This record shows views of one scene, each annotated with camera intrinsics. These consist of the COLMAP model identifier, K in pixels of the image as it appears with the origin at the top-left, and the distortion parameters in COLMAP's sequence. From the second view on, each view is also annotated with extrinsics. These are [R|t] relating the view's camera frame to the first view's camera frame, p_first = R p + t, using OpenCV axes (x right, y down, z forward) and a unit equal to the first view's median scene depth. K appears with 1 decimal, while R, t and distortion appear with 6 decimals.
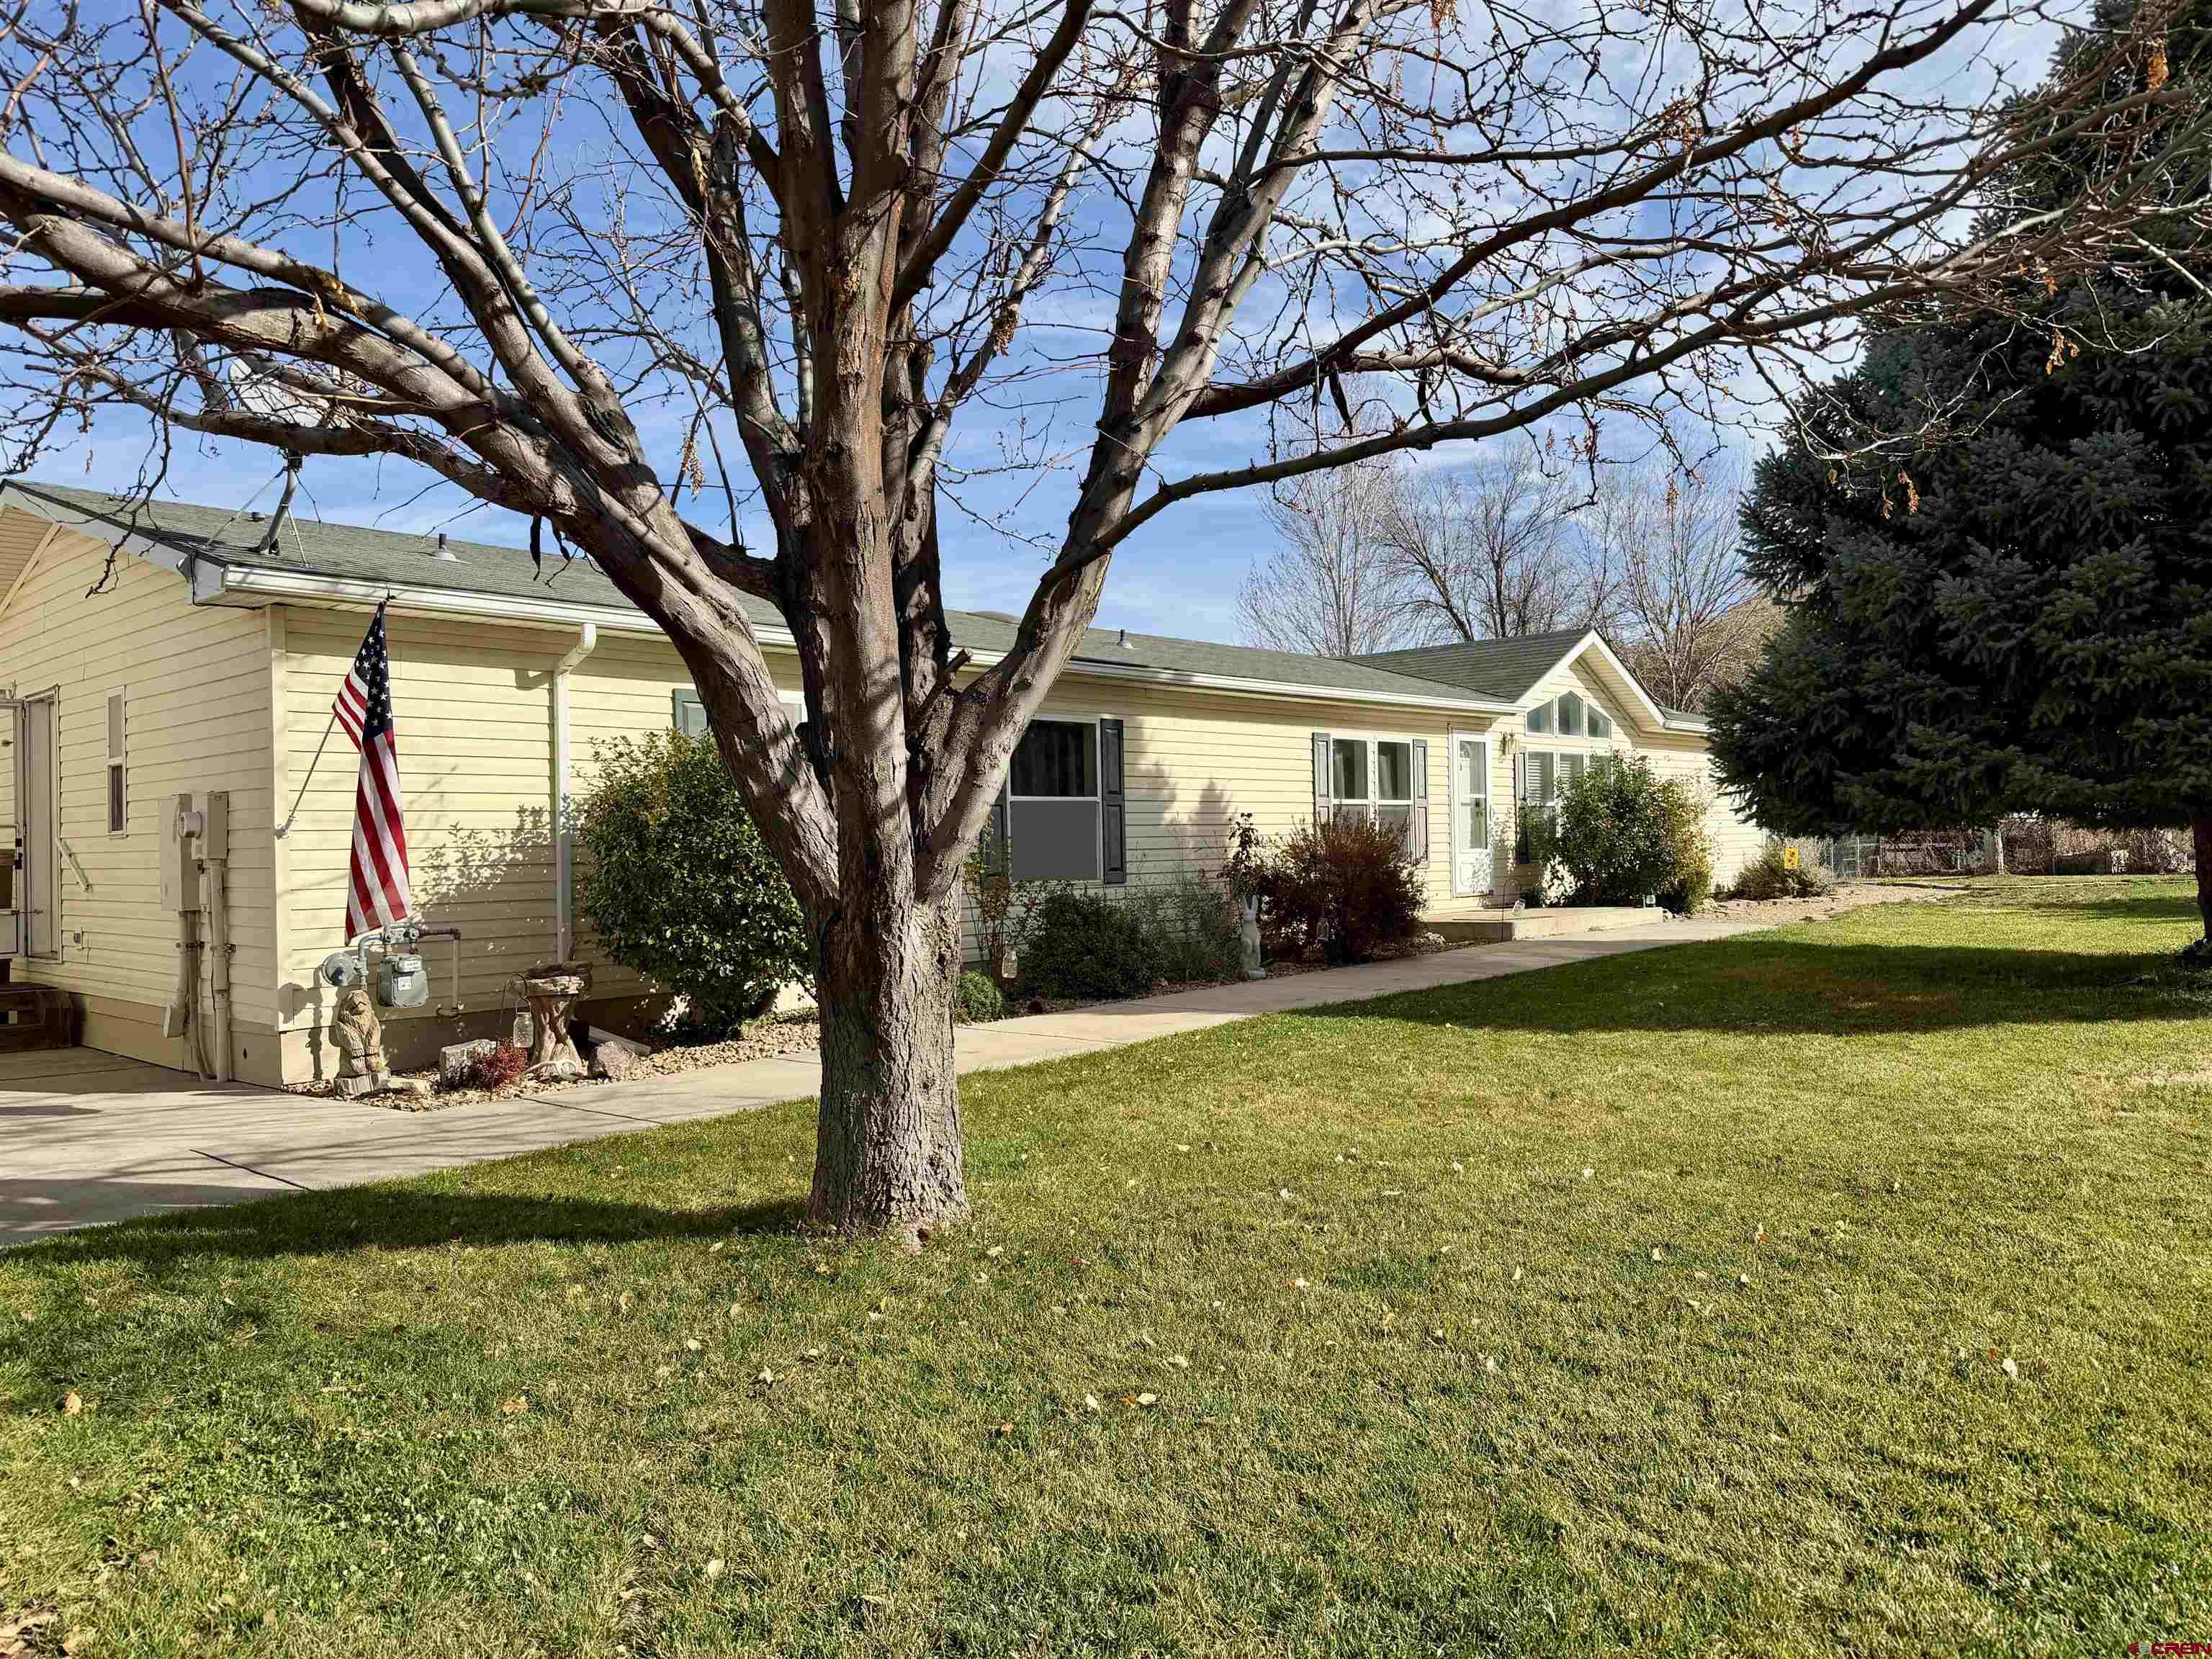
lens RADIAL K [[1570.6, 0, 1101.7], [0, 1570.6, 828.4], [0, 0, 1]] dist [0.068831, -0.048200]
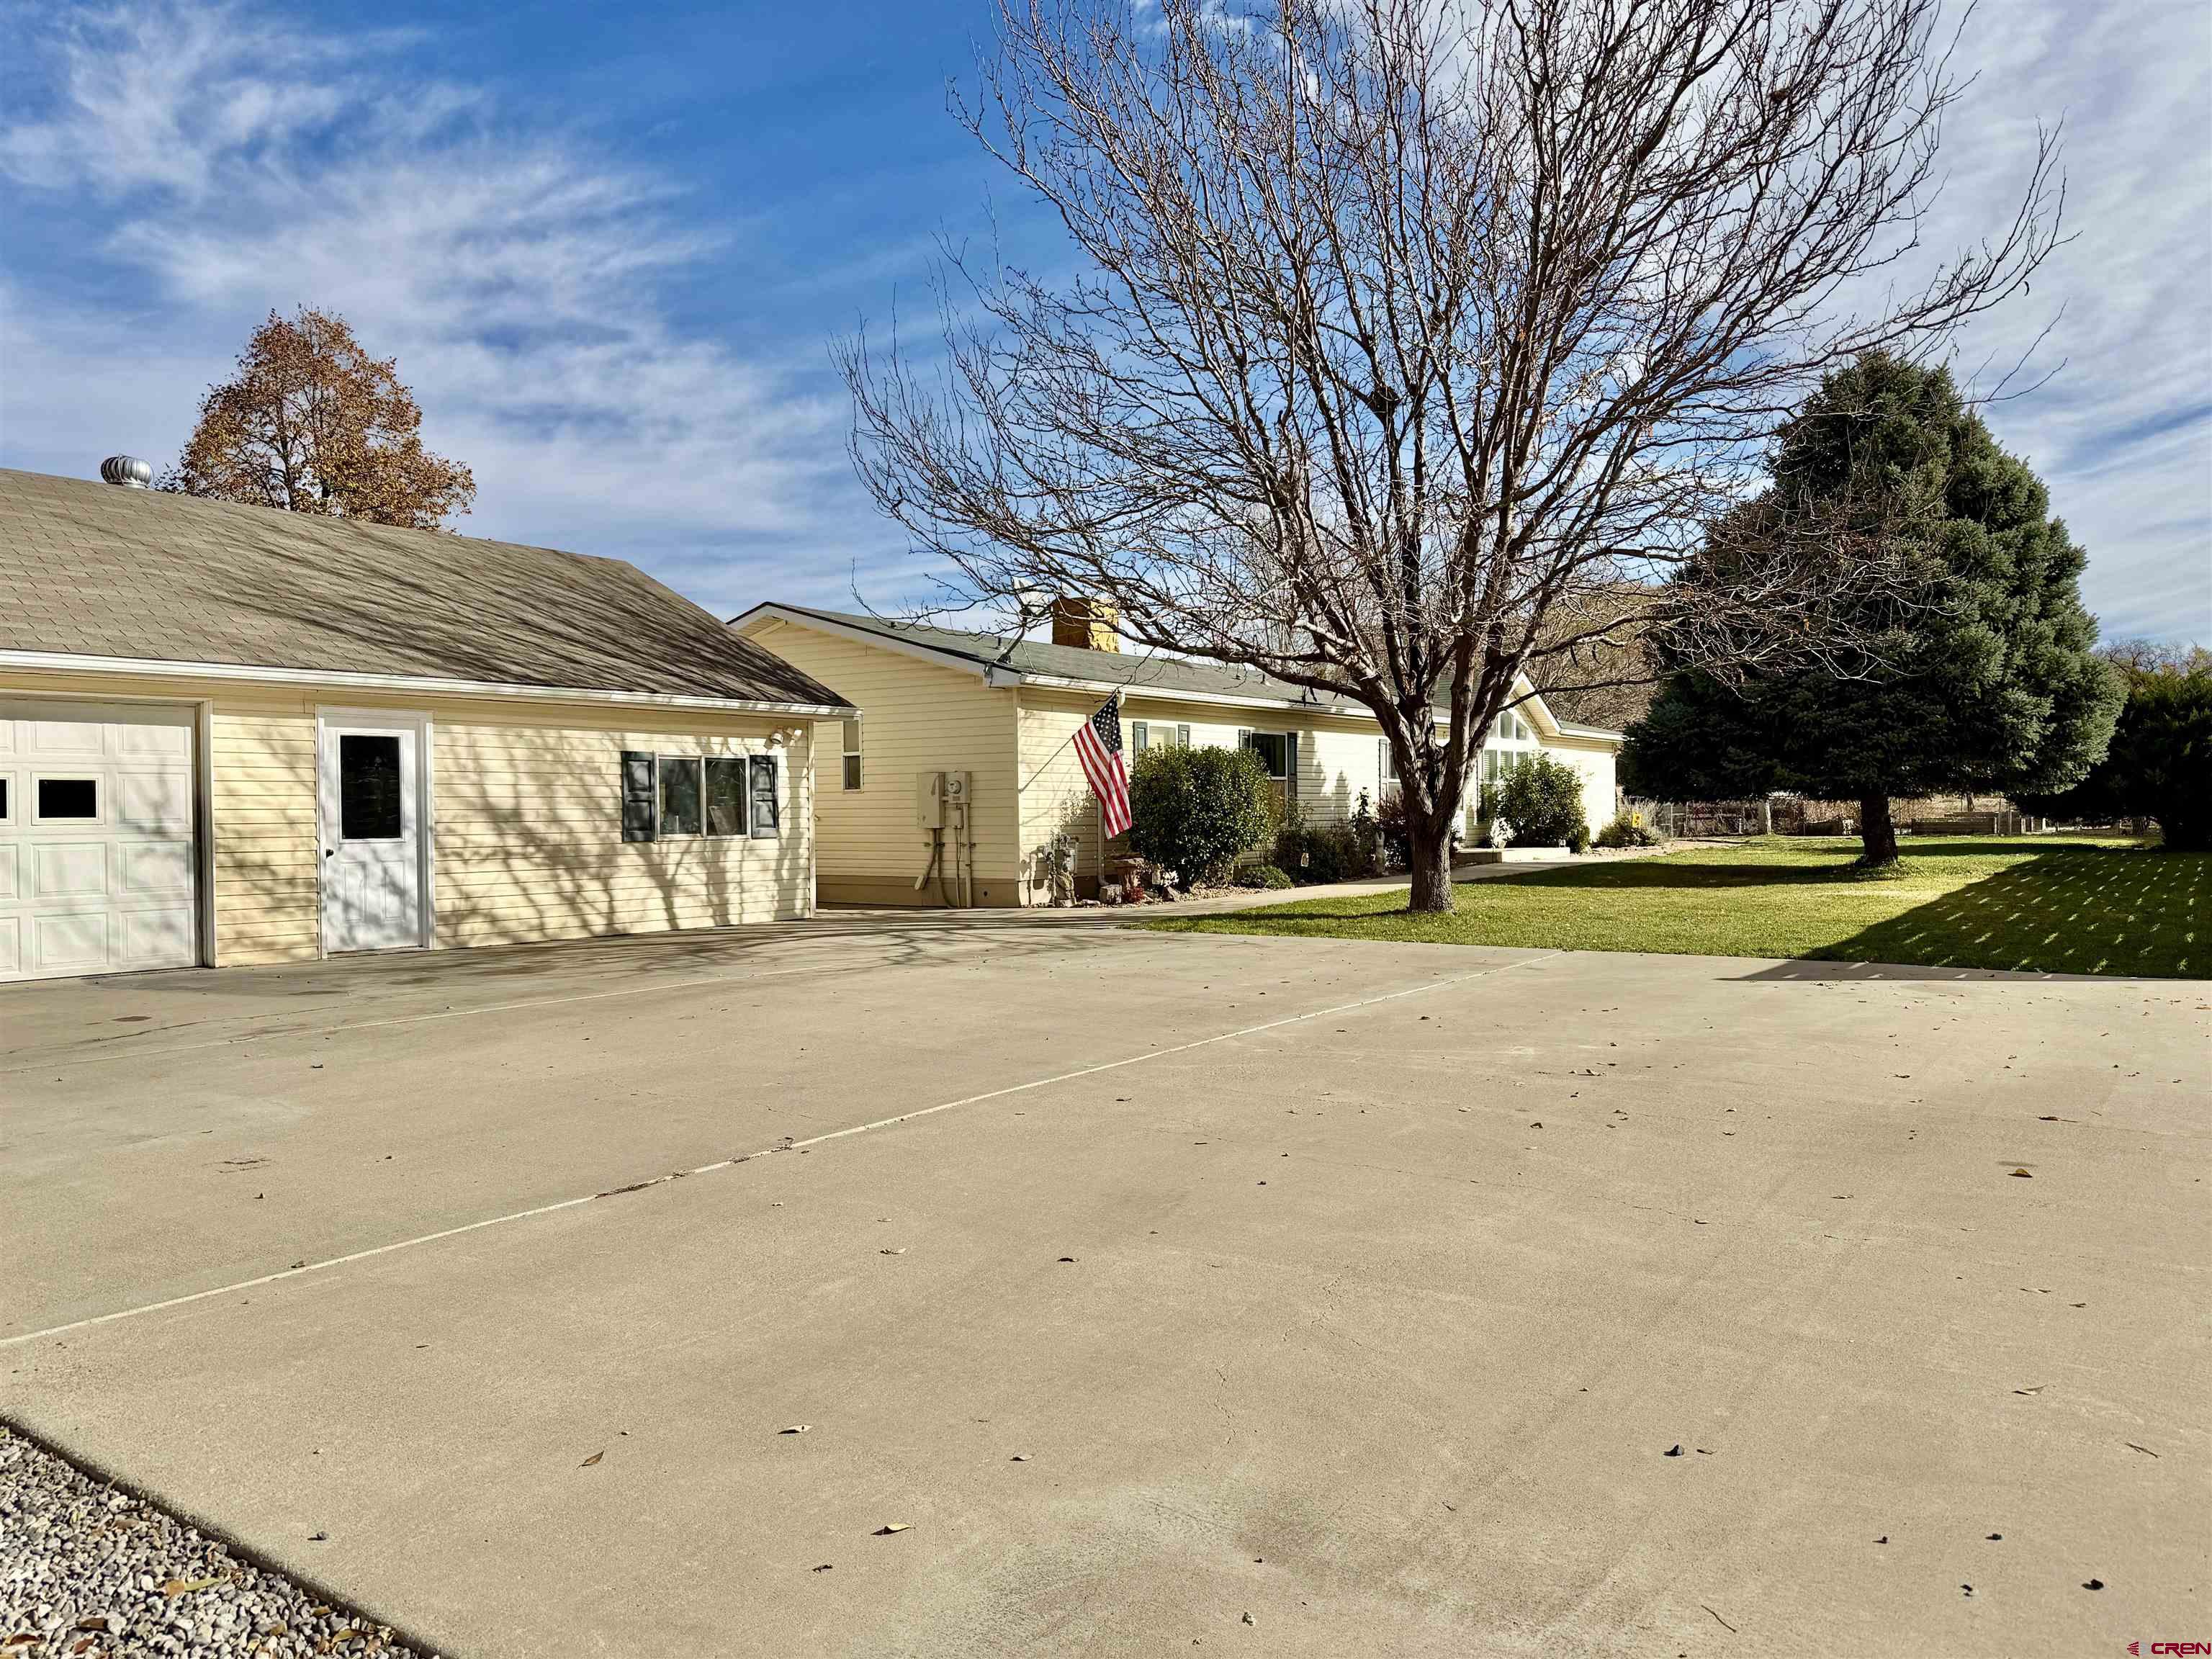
lens RADIAL K [[1570.6, 0, 1047.9], [0, 1570.6, 852.1], [0, 0, 1]] dist [0.068831, -0.048200]
pose [[0.996210, 0.008796, 0.086537, -0.309910], [-0.011638, 0.999408, 0.032386, 0.007875], [-0.086201, -0.033271, 0.995722, -0.552621]]
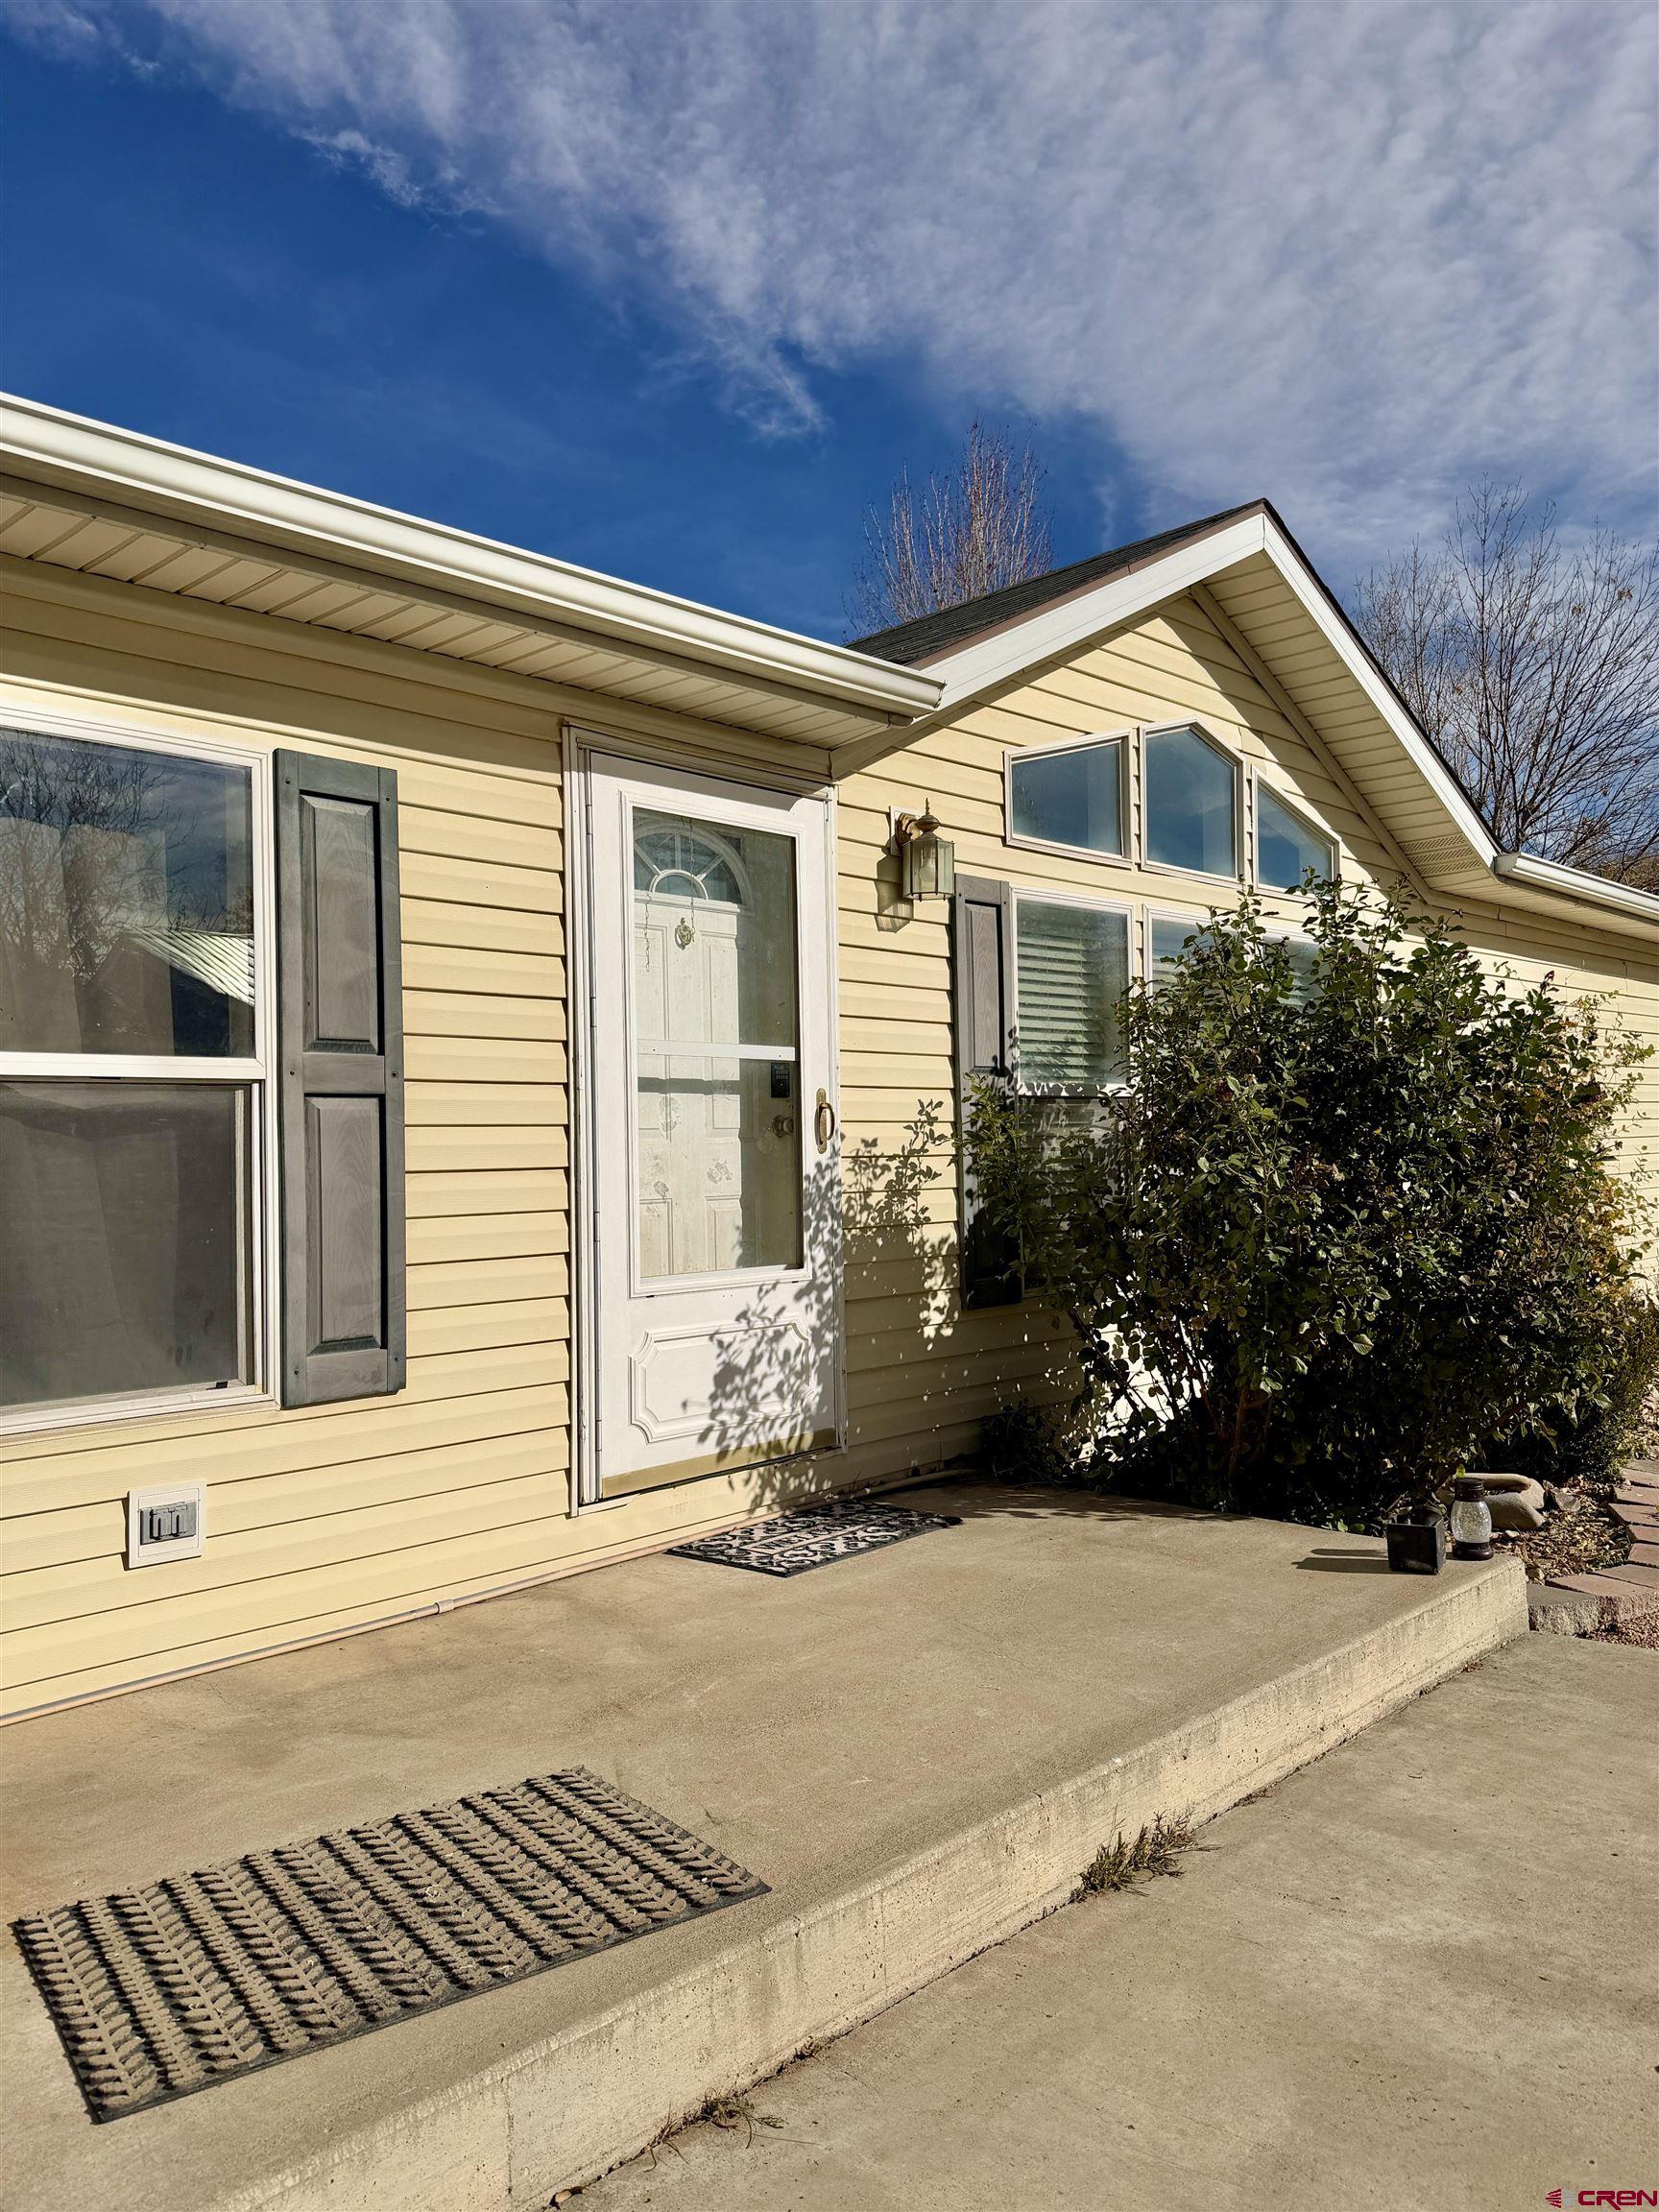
lens RADIAL K [[1570.6, 0, 827.0], [0, 1570.6, 1108.8], [0, 0, 1]] dist [0.068831, -0.048200]
pose [[0.999198, 0.001033, -0.040025, 0.257086], [-0.001534, 0.999921, -0.012489, -0.008765], [0.040009, 0.012541, 0.999121, 0.747722]]
